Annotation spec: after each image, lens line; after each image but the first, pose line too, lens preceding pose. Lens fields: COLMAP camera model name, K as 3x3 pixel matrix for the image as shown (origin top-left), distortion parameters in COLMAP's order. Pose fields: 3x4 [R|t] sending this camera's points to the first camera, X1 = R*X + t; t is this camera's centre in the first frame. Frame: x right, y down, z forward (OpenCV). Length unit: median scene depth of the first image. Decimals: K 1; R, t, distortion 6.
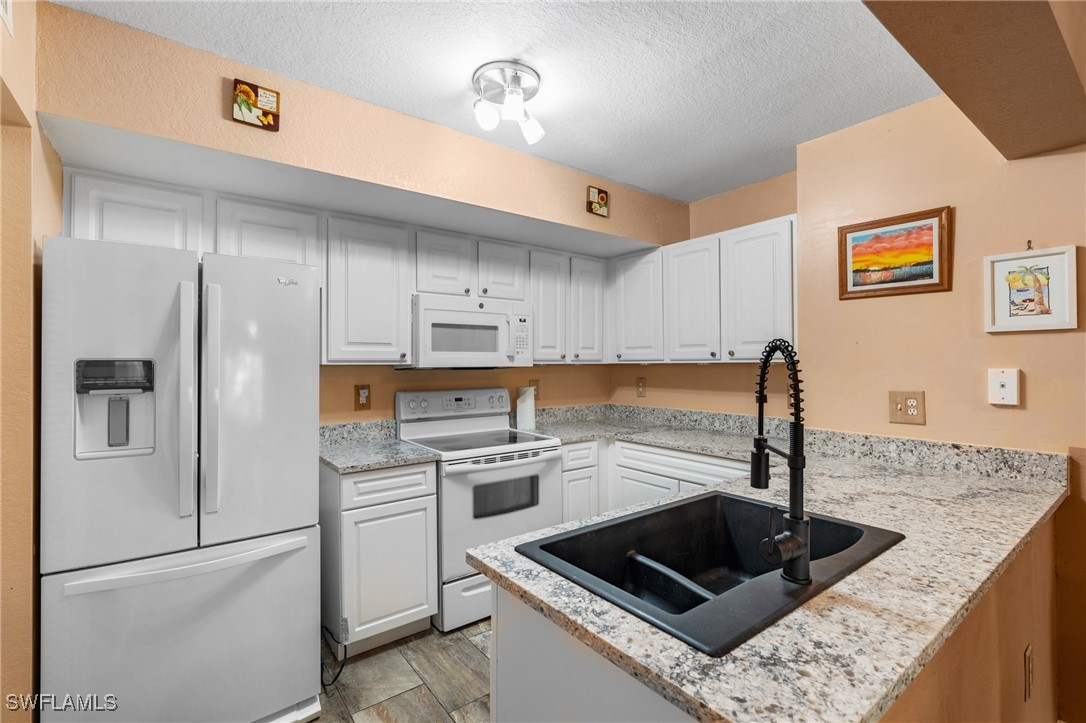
lens RADIAL K [[490.5, 0, 546.6], [0, 490.5, 359.4], [0, 0, 1]] dist [-0.003145, 0.000825]
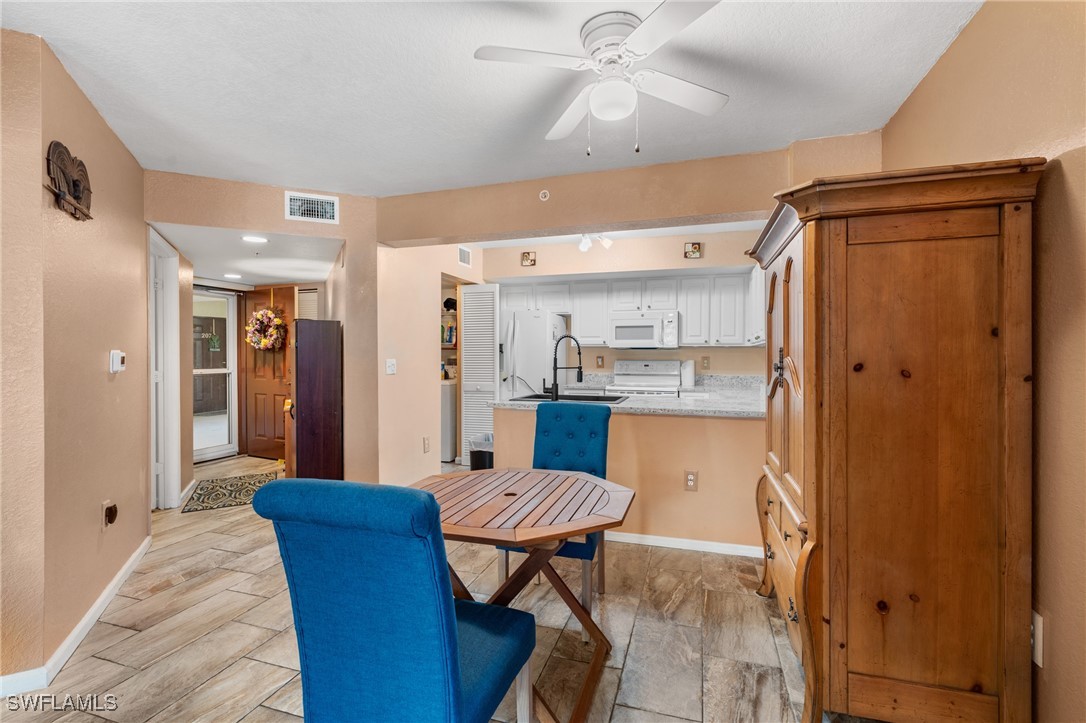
lens RADIAL K [[490.5, 0, 546.6], [0, 490.5, 359.4], [0, 0, 1]] dist [-0.003145, 0.000825]
pose [[0.570027, 0.014555, -0.821497, 1.532568], [0.002231, 0.999812, 0.019263, 0.030219], [0.821623, -0.012814, 0.569887, -0.496927]]
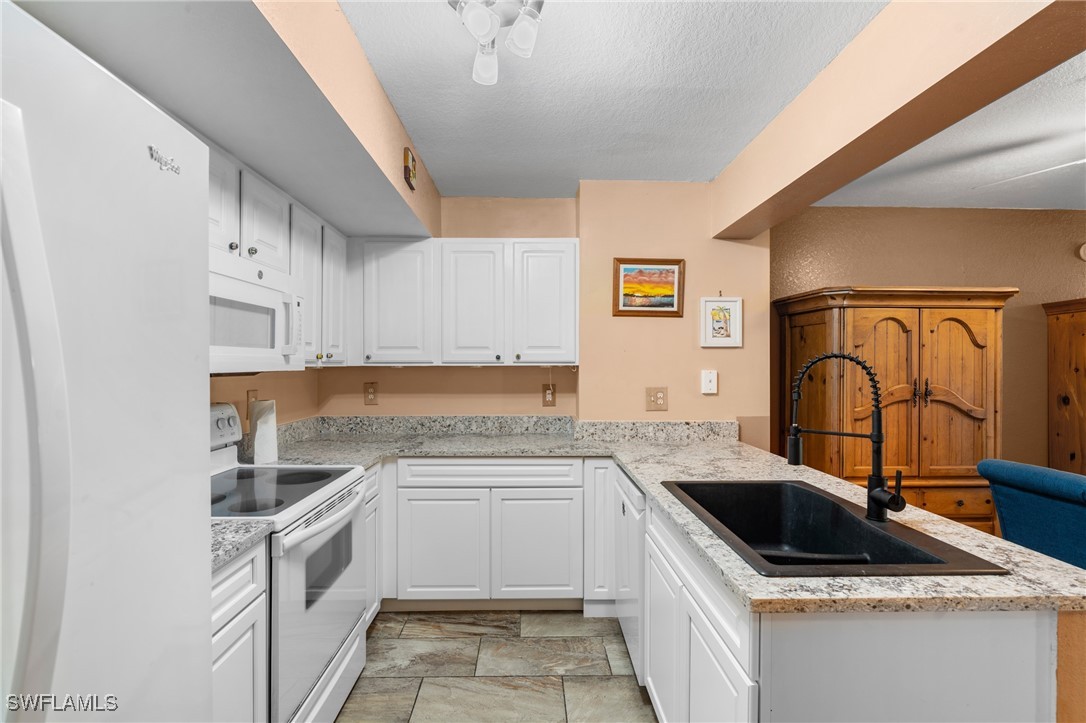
lens RADIAL K [[493.1, 0, 543.0], [0, 493.1, 361.5], [0, 0, 1]] dist [-0.002178, 0.000522]
pose [[0.586171, 0.008179, 0.810146, -0.541680], [-0.009715, 0.999948, -0.003066, 0.000434], [-0.810129, -0.006073, 0.586220, 0.419974]]
